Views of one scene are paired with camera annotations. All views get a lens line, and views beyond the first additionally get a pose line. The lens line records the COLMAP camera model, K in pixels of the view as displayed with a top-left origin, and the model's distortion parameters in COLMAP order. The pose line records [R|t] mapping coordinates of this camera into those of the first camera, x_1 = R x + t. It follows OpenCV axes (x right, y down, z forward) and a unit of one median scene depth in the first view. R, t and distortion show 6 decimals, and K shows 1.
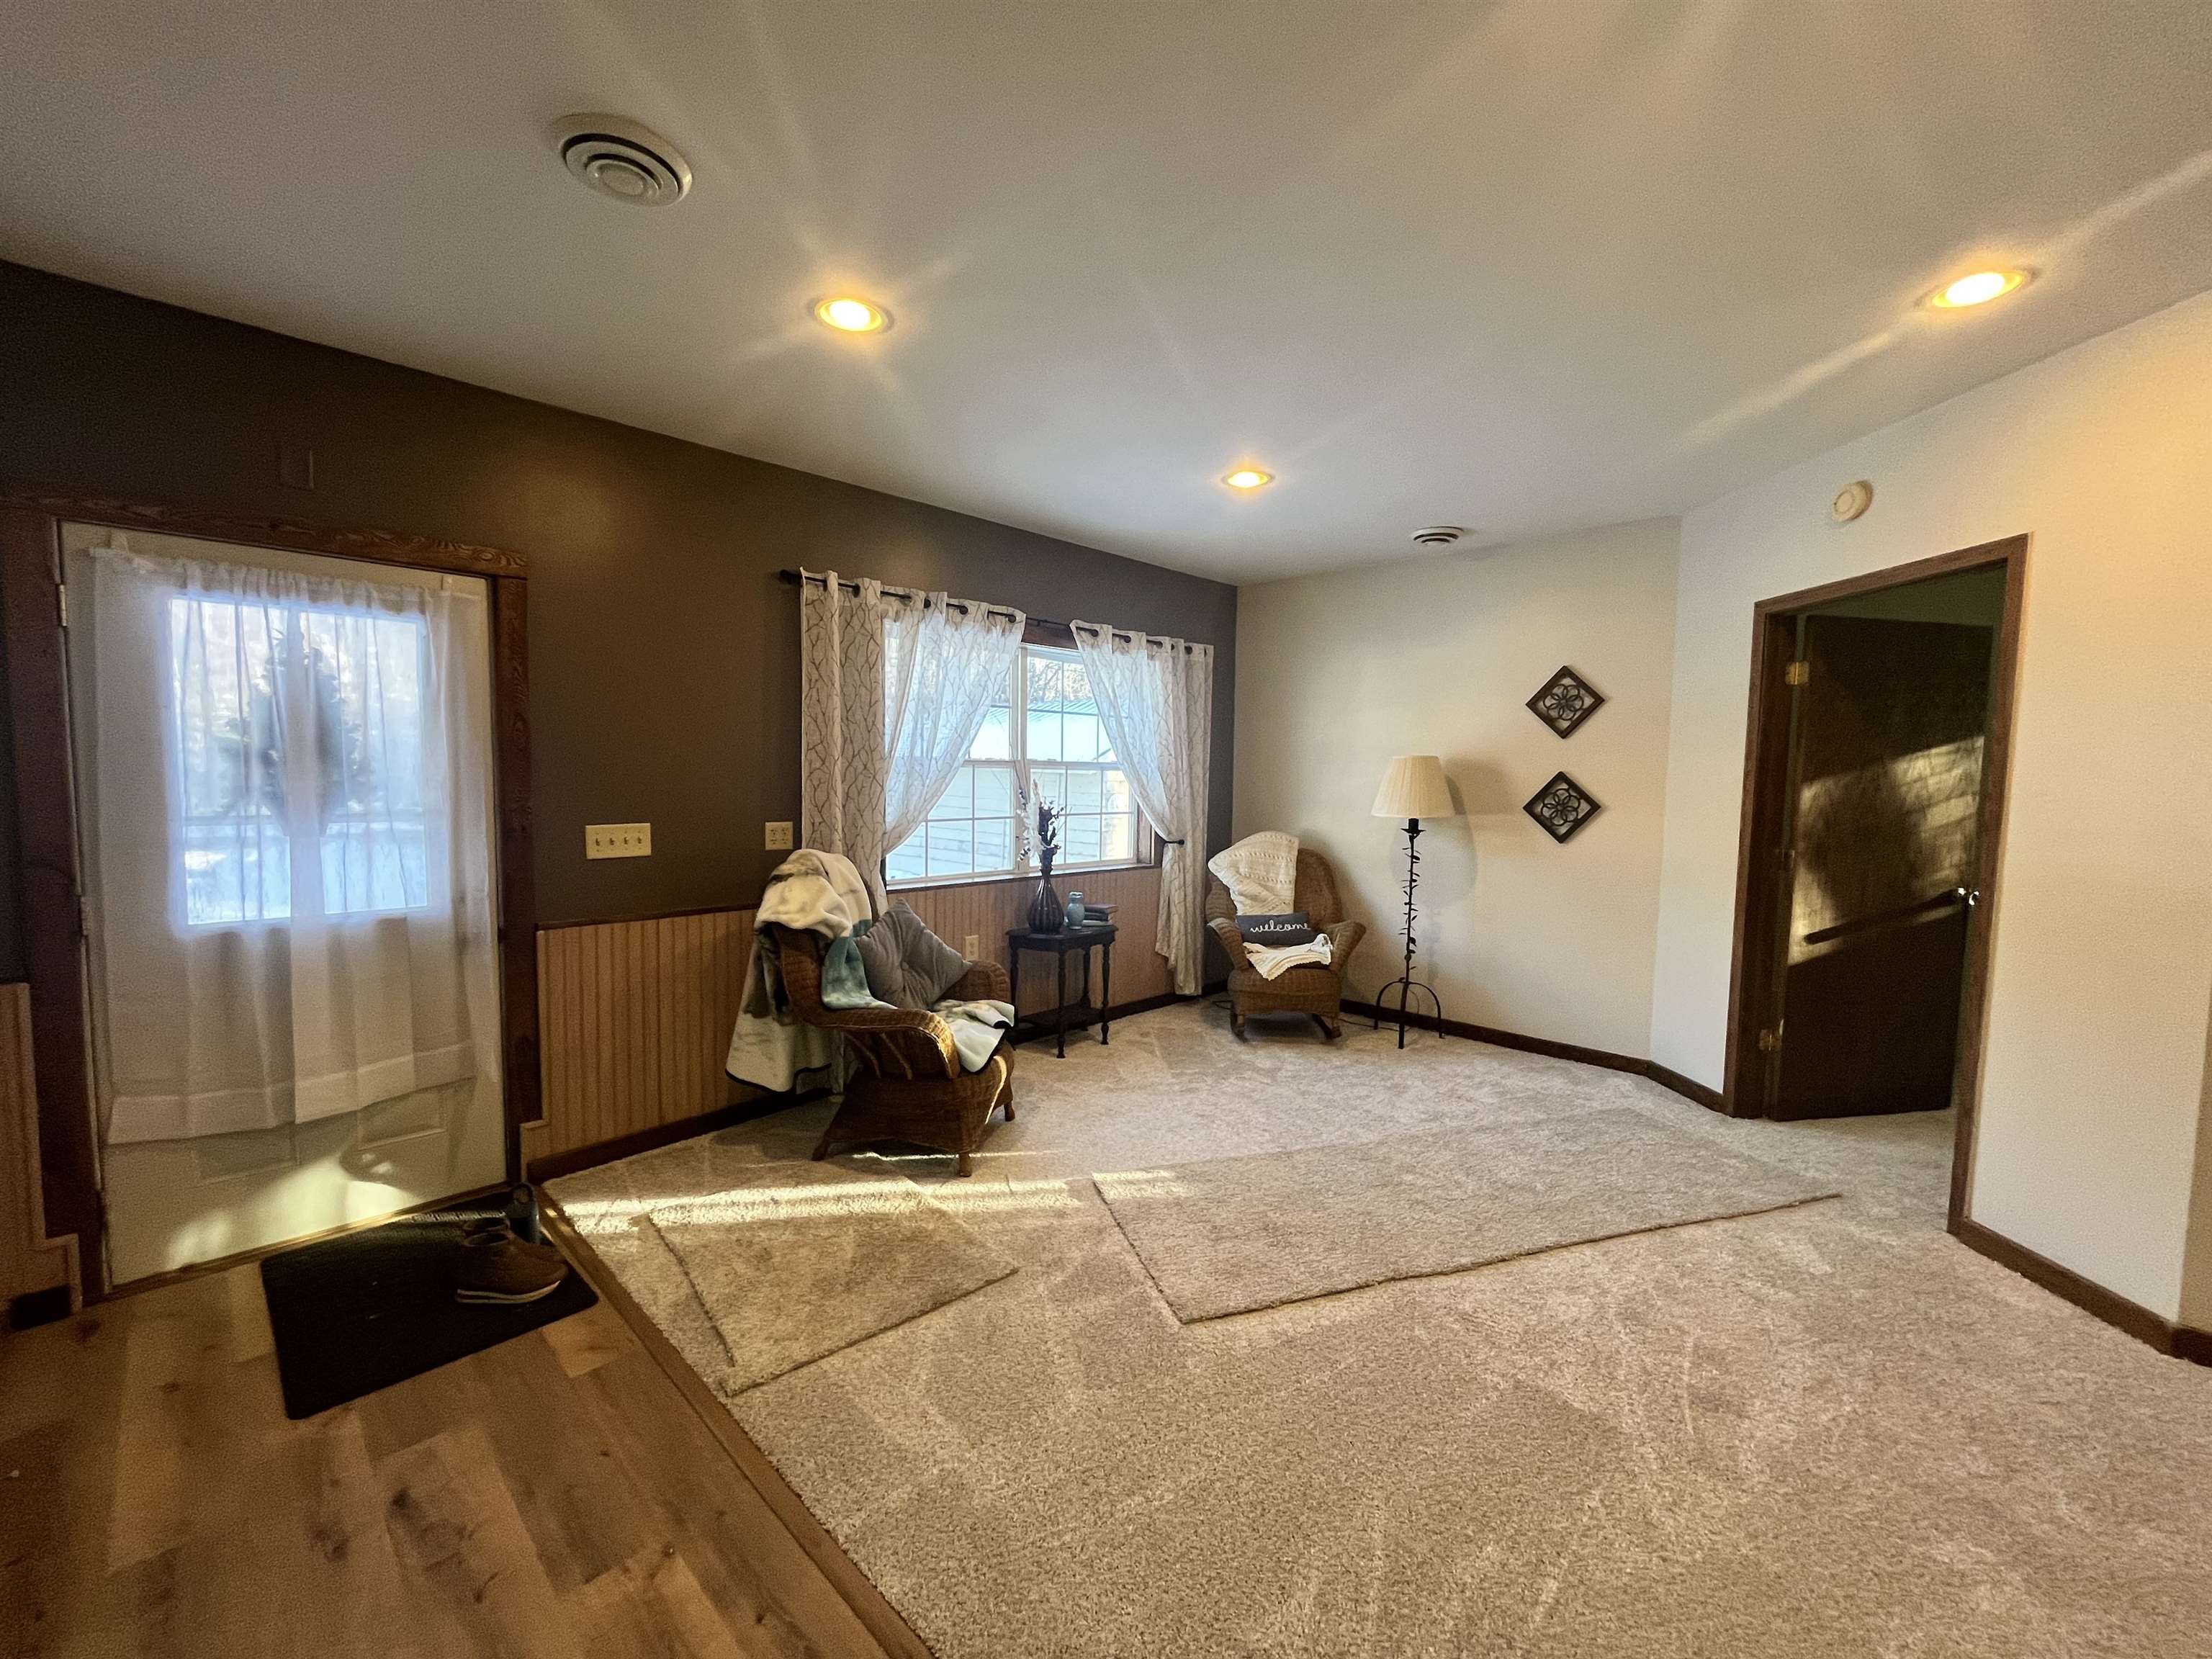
lens RADIAL K [[890.8, 0, 1108.1], [0, 890.8, 837.0], [0, 0, 1]] dist [-0.002935, 0.000668]
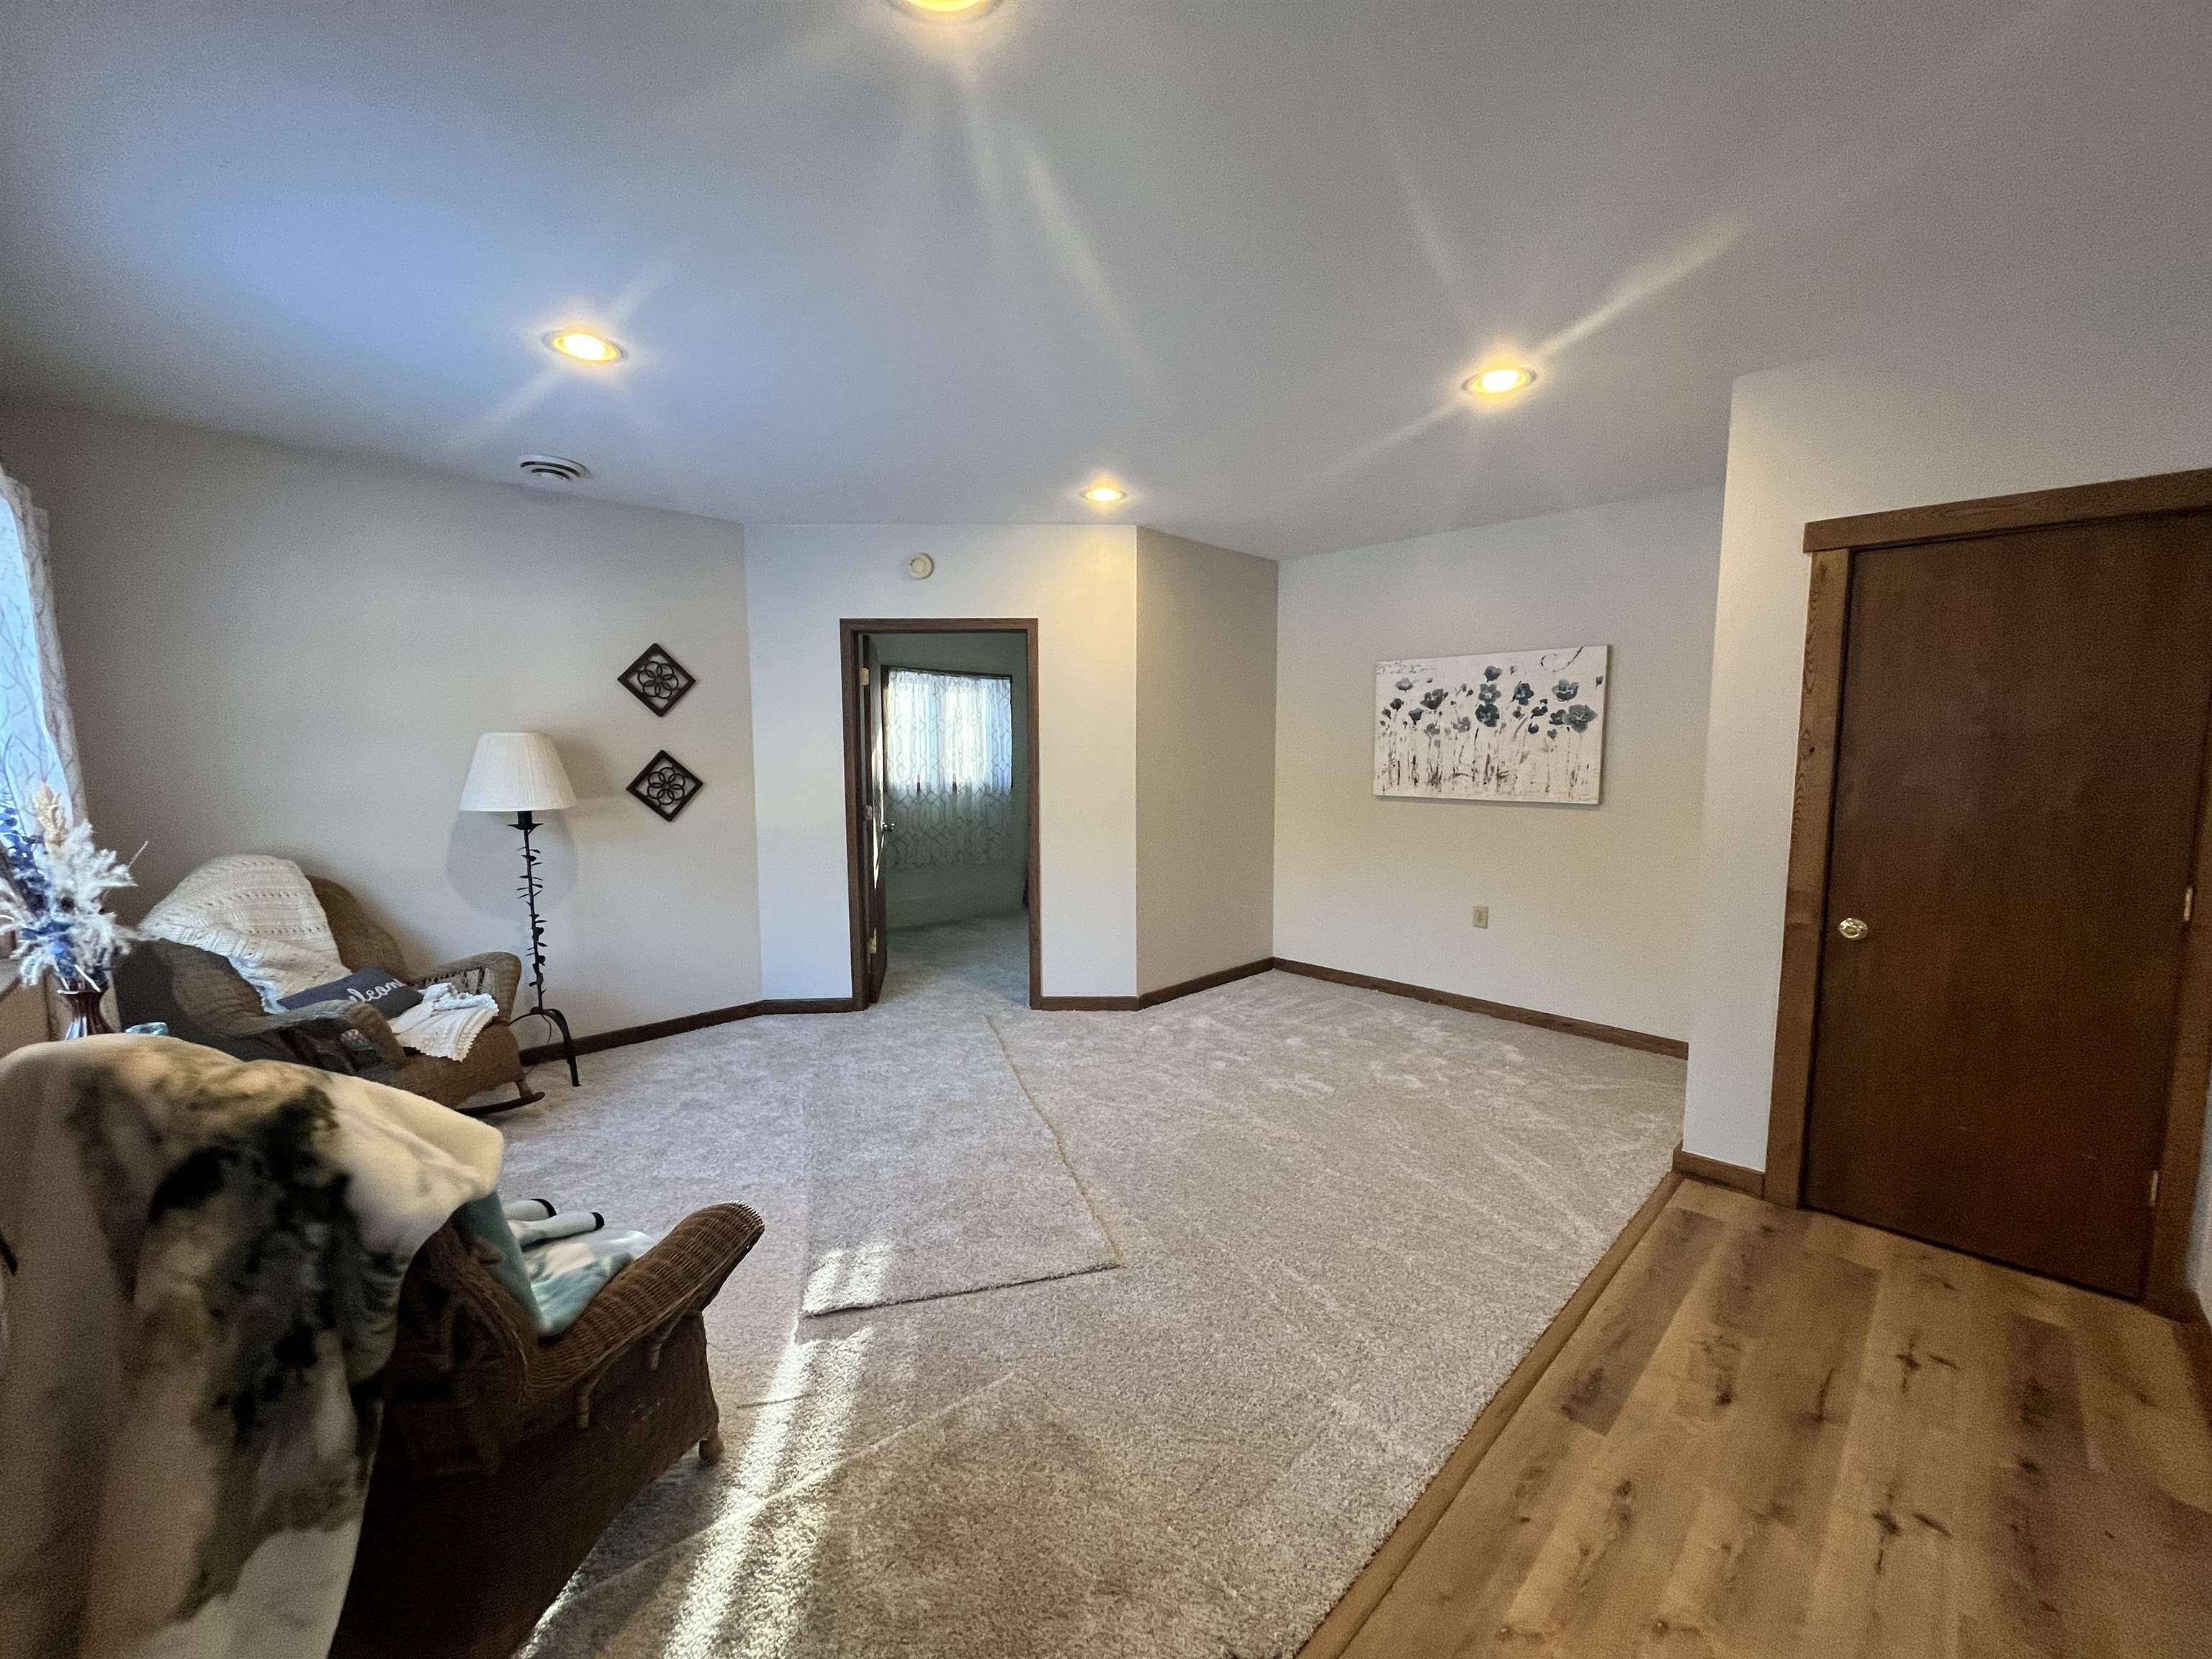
lens RADIAL K [[890.8, 0, 1108.1], [0, 890.8, 837.0], [0, 0, 1]] dist [-0.002935, 0.000668]
pose [[0.015959, -0.109672, 0.993840, -0.502478], [0.075532, 0.991258, 0.108174, -0.049182], [-0.997016, 0.073341, 0.024103, 0.506556]]
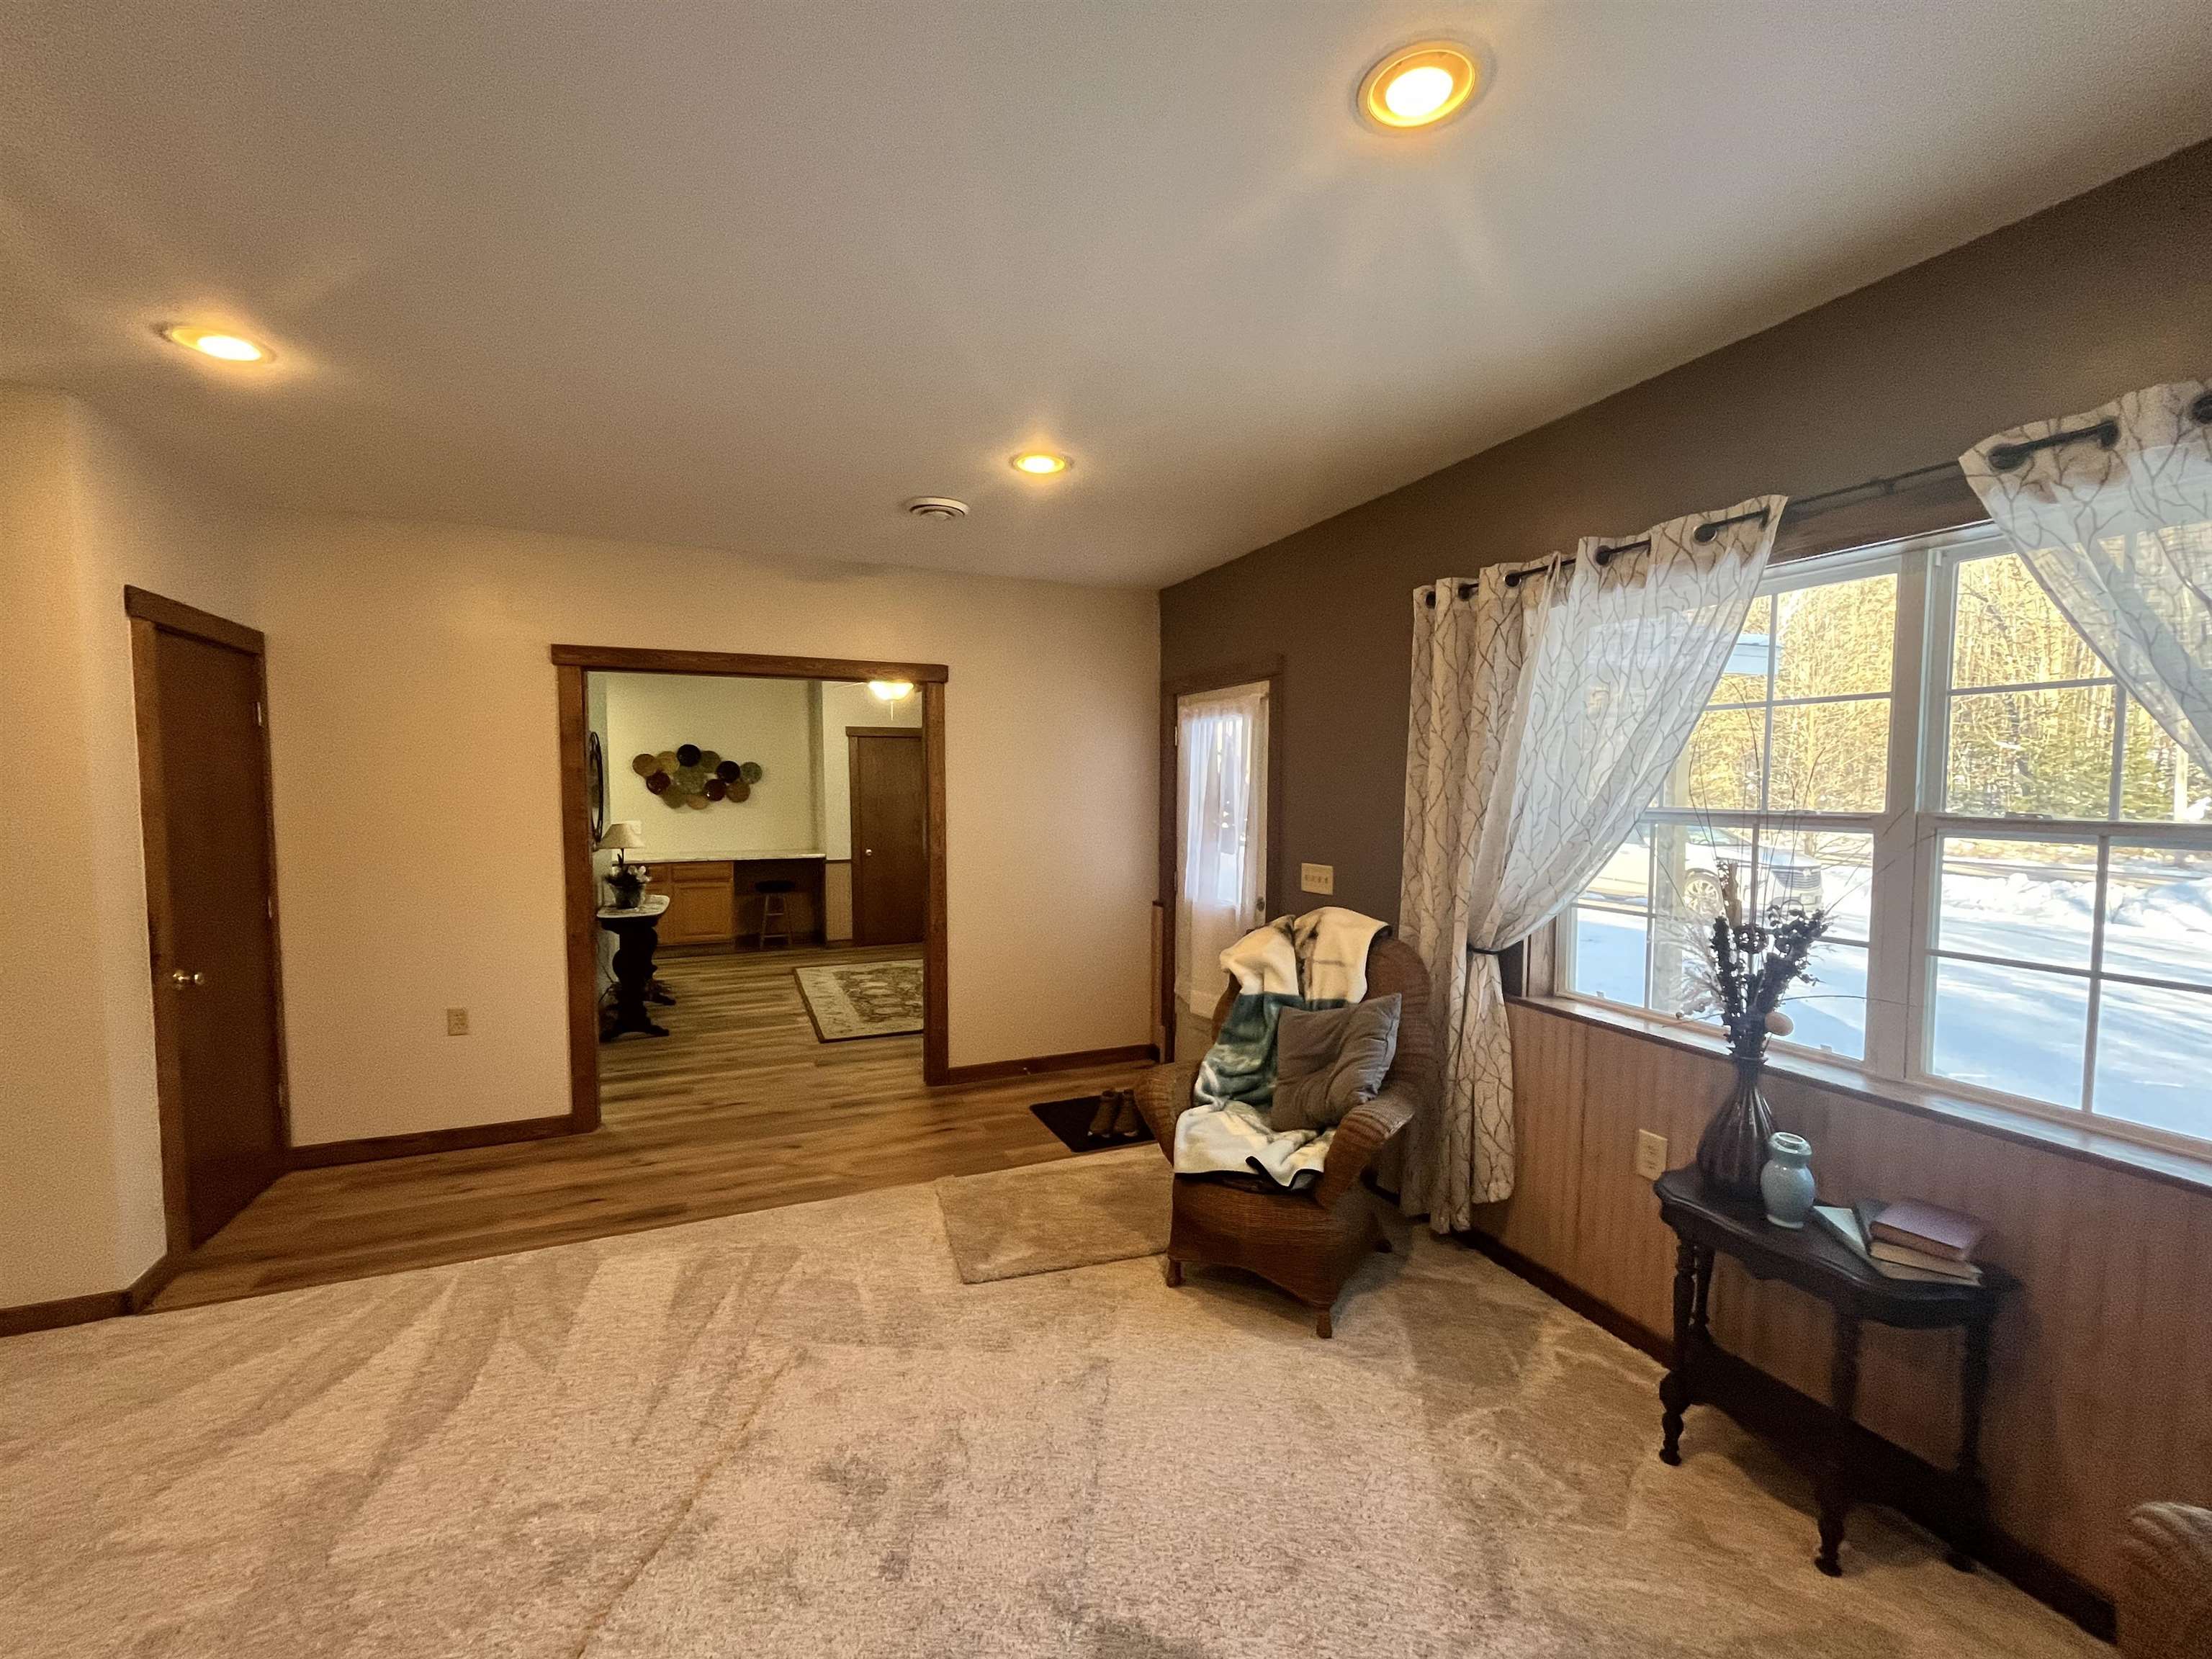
lens RADIAL K [[890.8, 0, 1108.1], [0, 890.8, 837.0], [0, 0, 1]] dist [-0.002935, 0.000668]
pose [[-0.368732, 0.036544, -0.928817, 0.477576], [-0.079763, 0.994297, 0.070786, -0.083332], [0.926107, 0.100187, -0.363715, 0.876281]]
